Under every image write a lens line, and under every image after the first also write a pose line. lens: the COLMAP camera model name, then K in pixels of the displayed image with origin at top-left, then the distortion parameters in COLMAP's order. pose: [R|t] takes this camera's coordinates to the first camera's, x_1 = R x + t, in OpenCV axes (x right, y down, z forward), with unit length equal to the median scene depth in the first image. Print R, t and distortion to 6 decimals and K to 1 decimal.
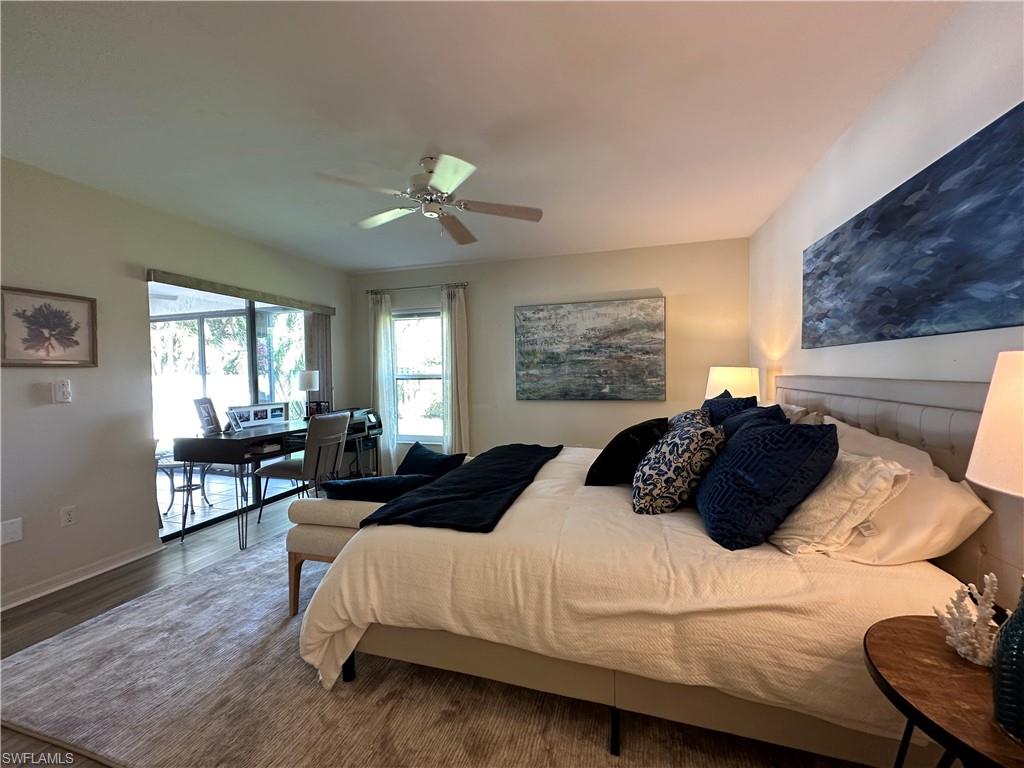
lens RADIAL K [[406.2, 0, 512.2], [0, 406.2, 381.9], [0, 0, 1]] dist [0.000719, 0.000110]
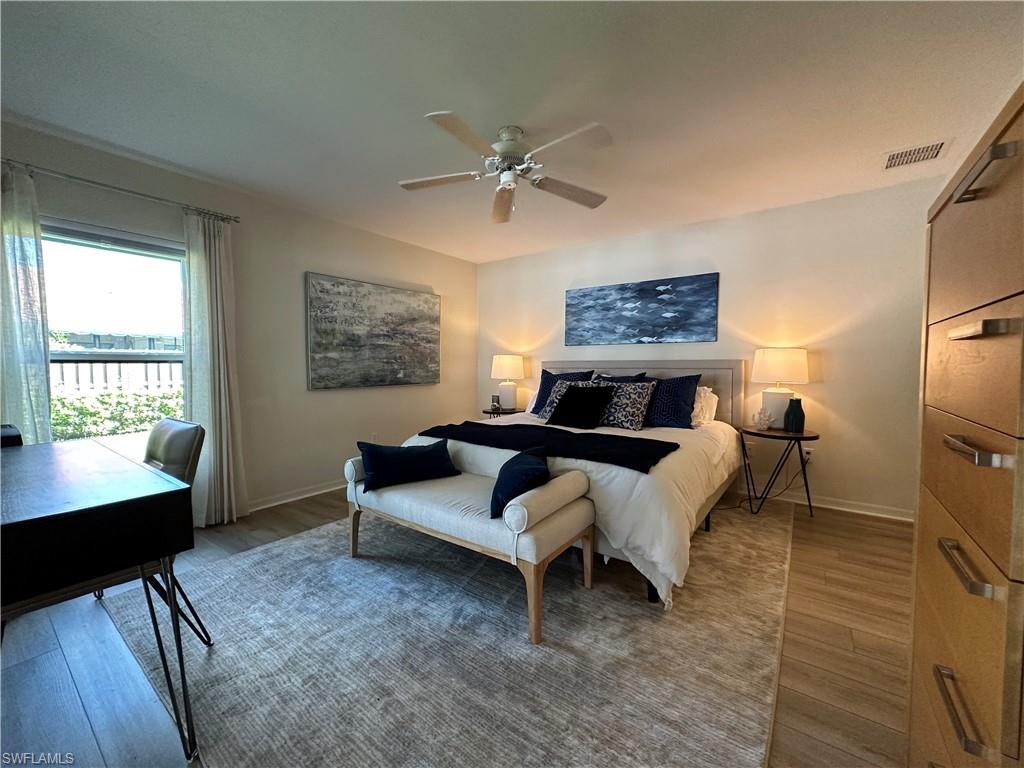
lens RADIAL K [[406.2, 0, 512.2], [0, 406.2, 381.9], [0, 0, 1]] dist [0.000719, 0.000110]
pose [[0.346653, -0.024242, 0.937680, -0.628126], [0.020838, 0.999618, 0.018140, 0.024148], [-0.937762, 0.013251, 0.347026, 0.368829]]
